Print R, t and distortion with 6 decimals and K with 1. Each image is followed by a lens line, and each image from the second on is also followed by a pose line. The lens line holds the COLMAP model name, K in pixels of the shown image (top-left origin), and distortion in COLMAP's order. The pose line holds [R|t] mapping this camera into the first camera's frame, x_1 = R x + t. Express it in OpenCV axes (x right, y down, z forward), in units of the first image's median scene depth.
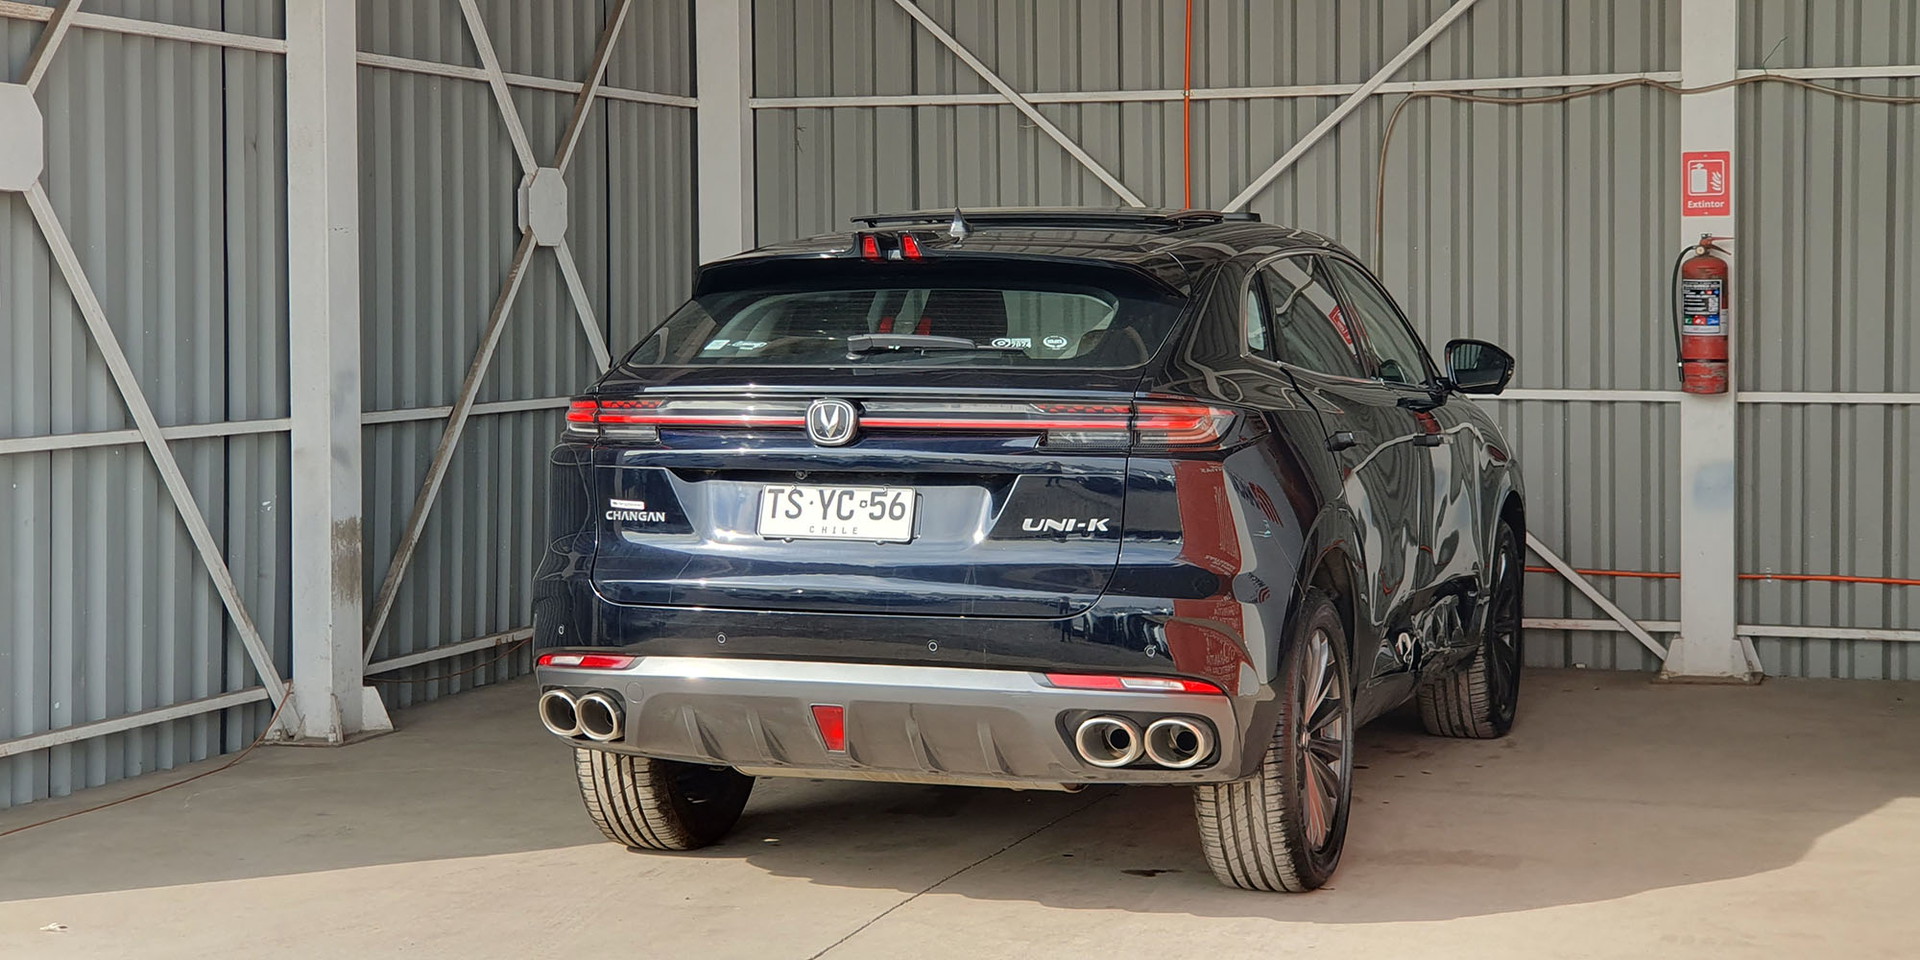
lens RADIAL K [[3077.3, 0, 919.6], [0, 3077.3, 428.4], [0, 0, 1]] dist [0.103689, 0.000000]
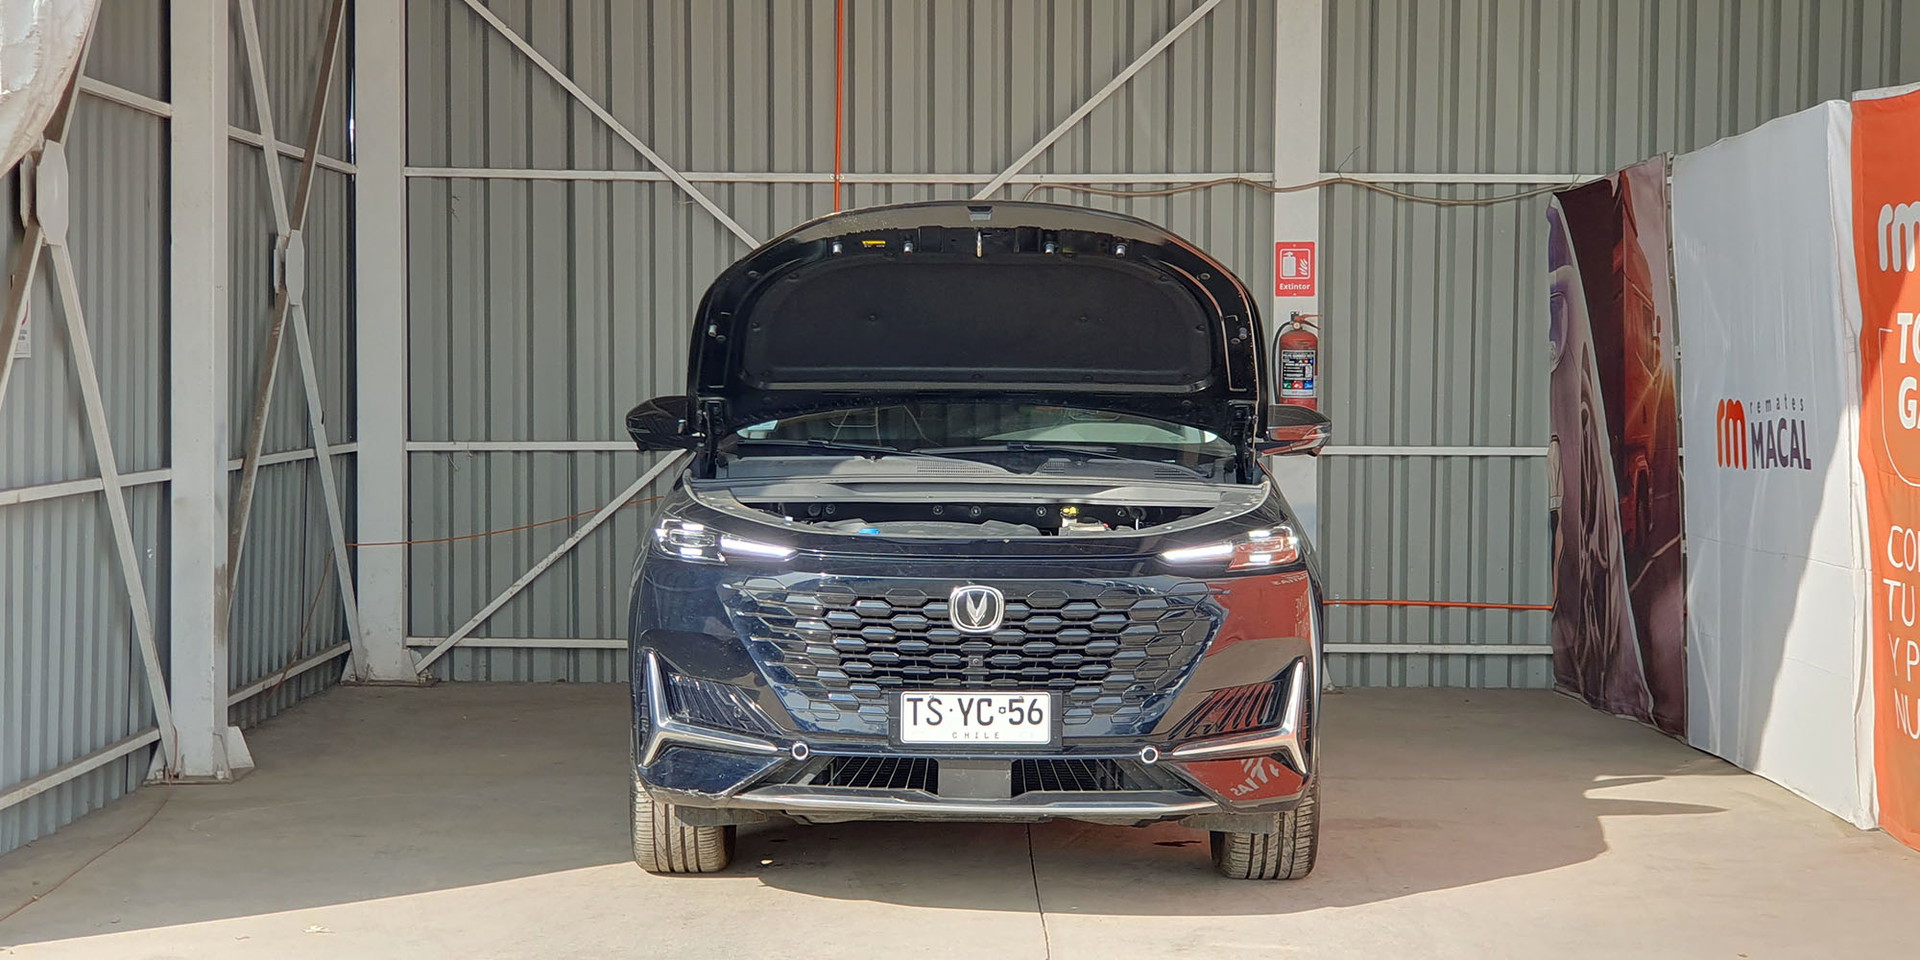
lens RADIAL K [[3077.3, 0, 918.5], [0, 3077.3, 454.7], [0, 0, 1]] dist [0.103689, 0.000000]
pose [[0.939433, -0.001023, 0.342731, -0.287468], [0.006137, 0.999885, -0.013838, 0.007176], [-0.342678, 0.015103, 0.939332, -0.052905]]
